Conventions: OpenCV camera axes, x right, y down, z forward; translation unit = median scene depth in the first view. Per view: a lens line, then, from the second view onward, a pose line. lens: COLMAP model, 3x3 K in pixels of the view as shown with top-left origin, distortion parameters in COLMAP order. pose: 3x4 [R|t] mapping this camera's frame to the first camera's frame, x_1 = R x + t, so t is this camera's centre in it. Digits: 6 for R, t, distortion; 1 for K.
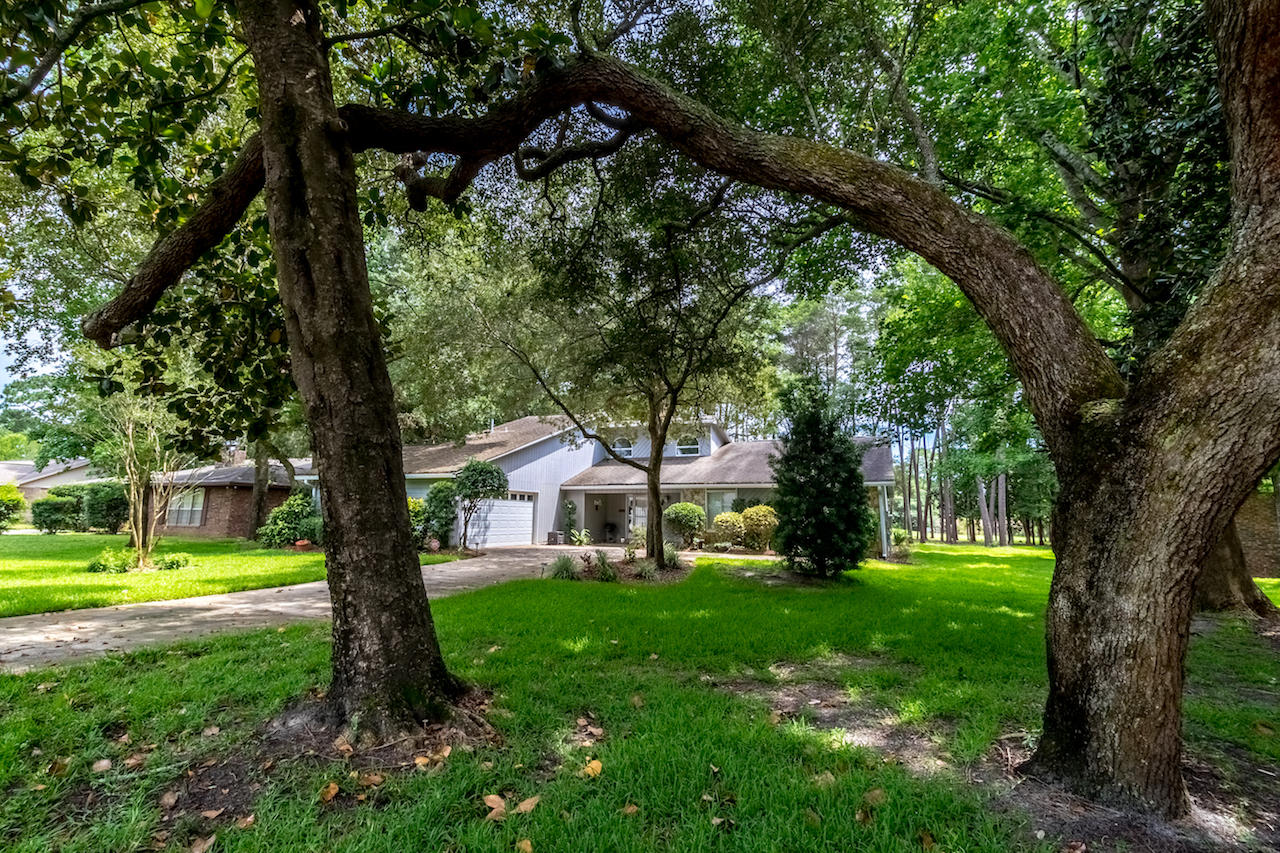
lens RADIAL K [[619.4, 0, 639.8], [0, 619.4, 415.2], [0, 0, 1]] dist [-0.000994, -0.000011]
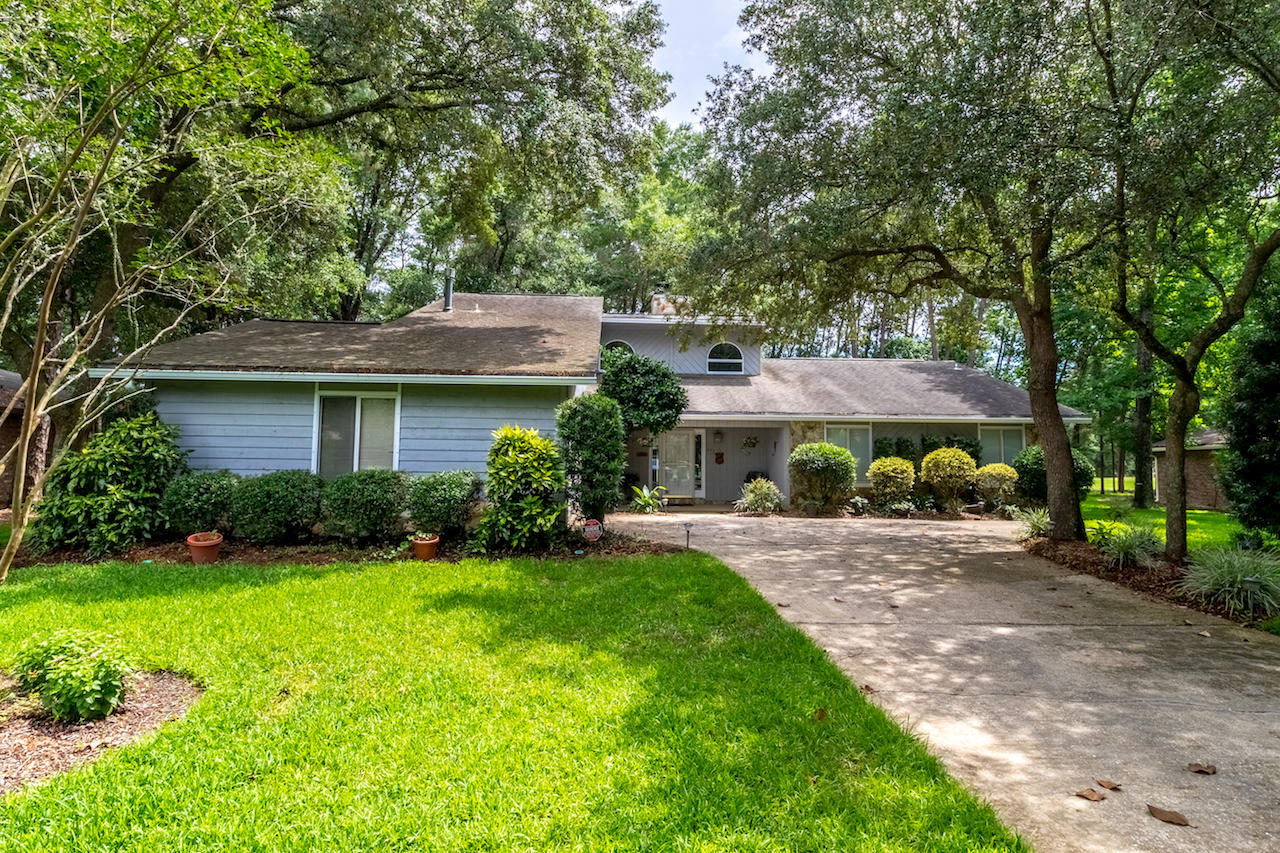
lens RADIAL K [[734.2, 0, 680.1], [0, 734.2, 428.8], [0, 0, 1]] dist [0.015346, 0.000668]
pose [[0.898967, 0.016198, 0.437717, -0.376489], [-0.068386, 0.992252, 0.103729, 0.054510], [-0.432645, -0.123182, 0.893109, 0.366115]]
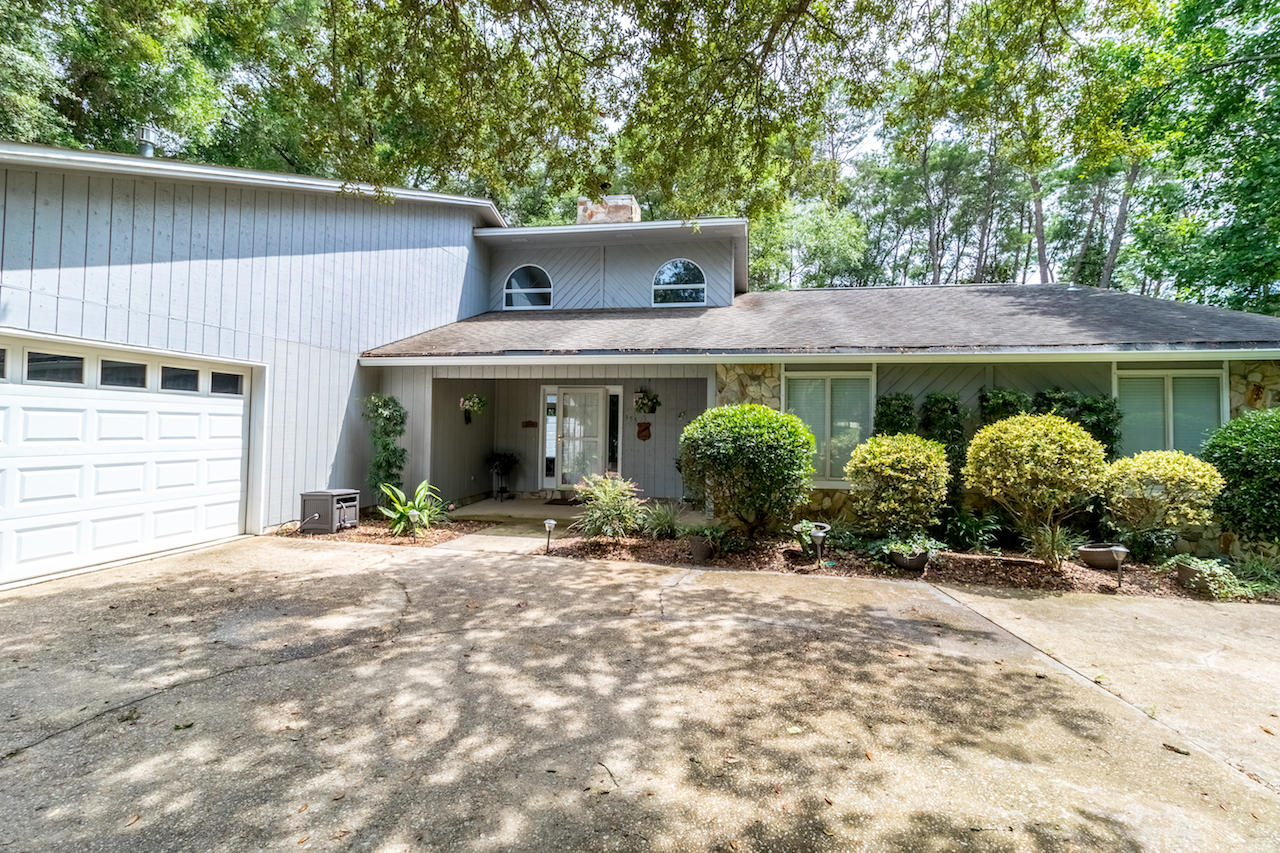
lens RADIAL K [[619.4, 0, 639.8], [0, 619.4, 415.2], [0, 0, 1]] dist [-0.000994, -0.000011]
pose [[0.981554, 0.008123, 0.191014, -0.041628], [-0.035595, 0.989393, 0.140833, 0.098633], [-0.187844, -0.145034, 0.971432, 0.666917]]
